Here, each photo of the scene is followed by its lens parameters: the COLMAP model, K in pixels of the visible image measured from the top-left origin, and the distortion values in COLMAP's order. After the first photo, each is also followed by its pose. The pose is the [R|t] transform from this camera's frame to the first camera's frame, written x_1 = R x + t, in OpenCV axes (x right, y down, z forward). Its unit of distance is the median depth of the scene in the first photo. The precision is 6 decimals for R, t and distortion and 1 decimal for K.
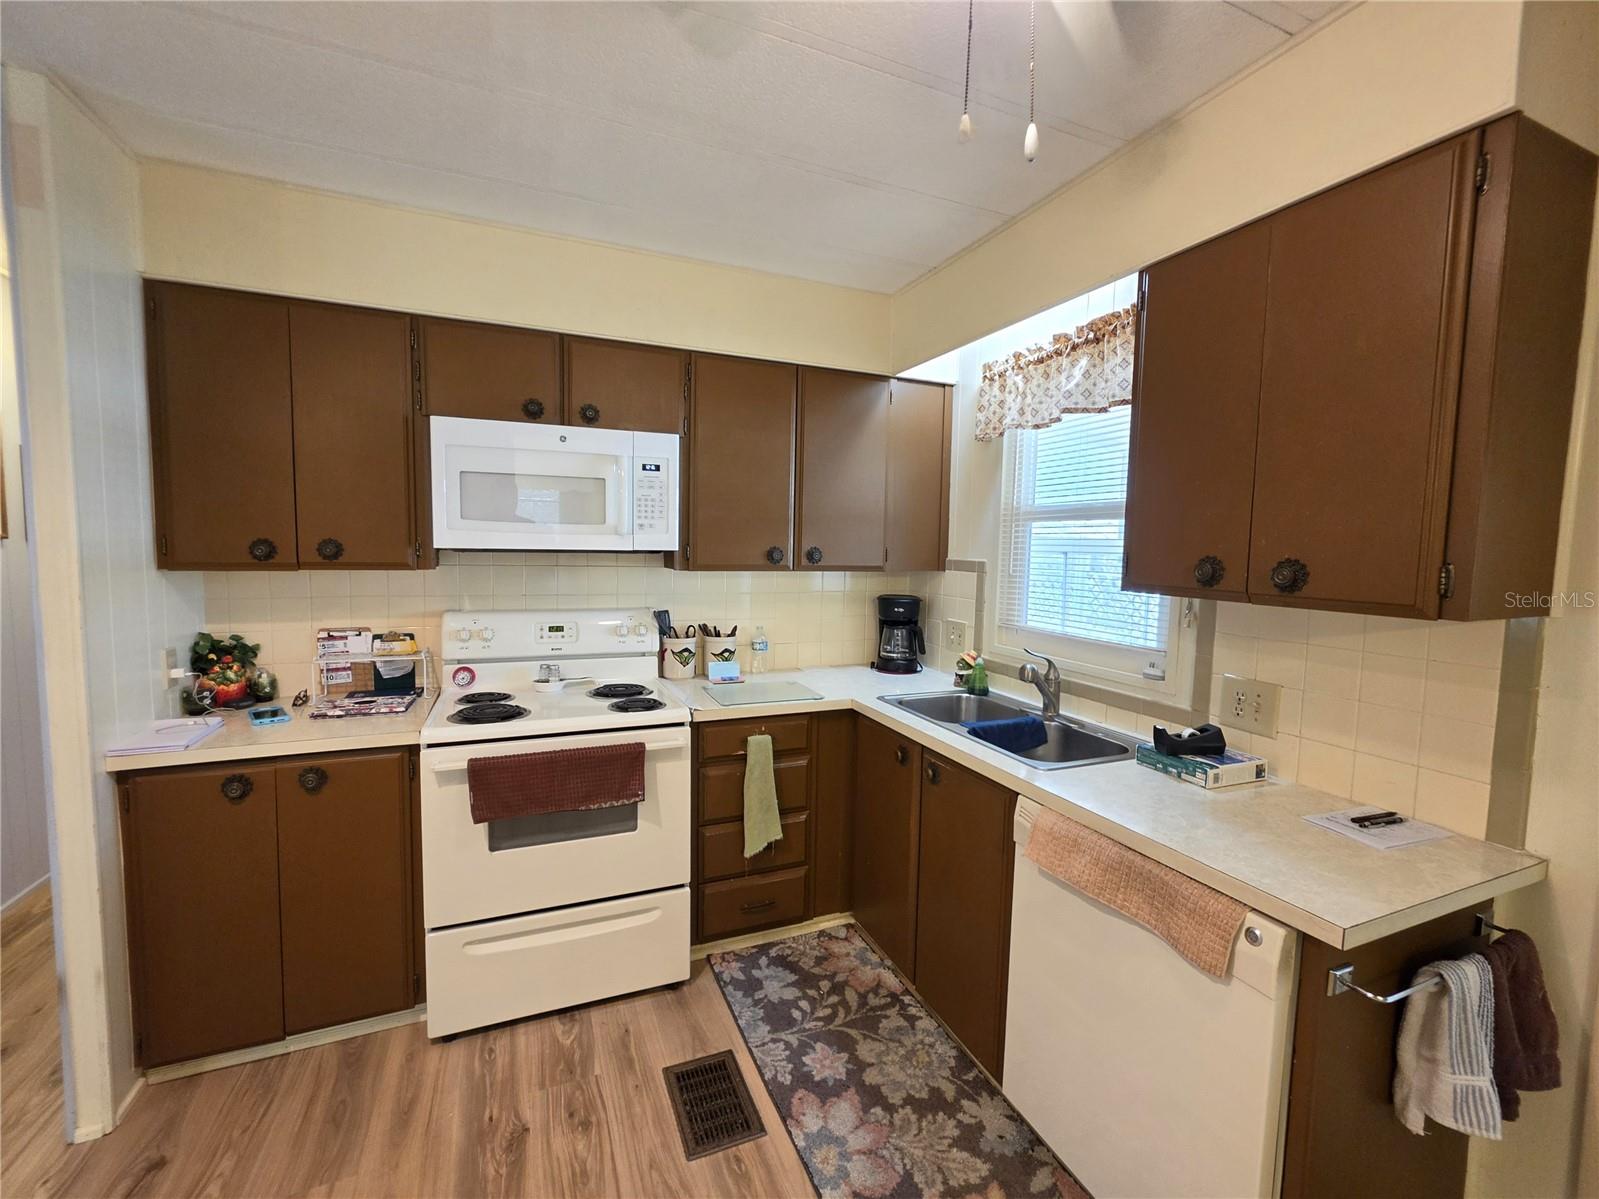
lens RADIAL K [[647.3, 0, 767.4], [0, 647.3, 585.8], [0, 0, 1]] dist [-0.004295, 0.001365]
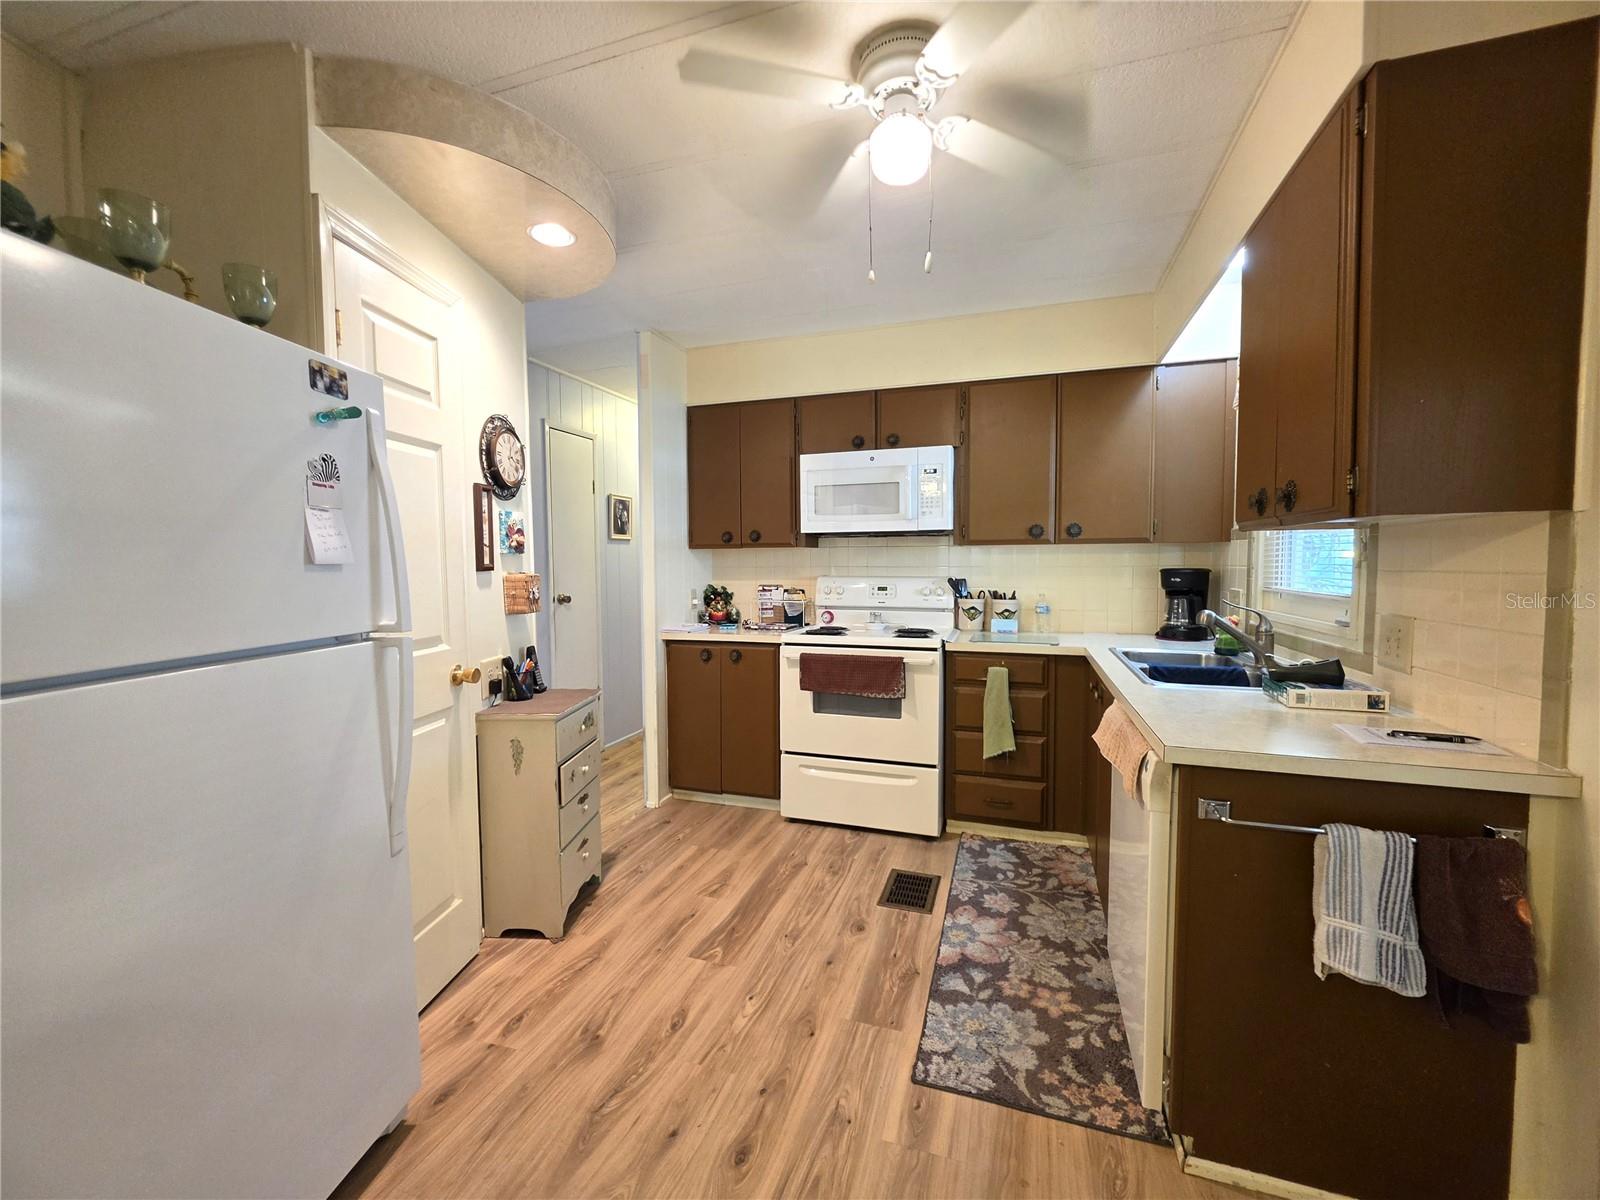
lens RADIAL K [[647.7, 0, 819.4], [0, 647.7, 585.3], [0, 0, 1]] dist [-0.004295, 0.001365]
pose [[0.764105, -0.001612, -0.645090, 0.600203], [-0.025363, 0.999149, -0.032539, 0.129798], [0.644593, 0.041225, 0.763414, -0.246006]]
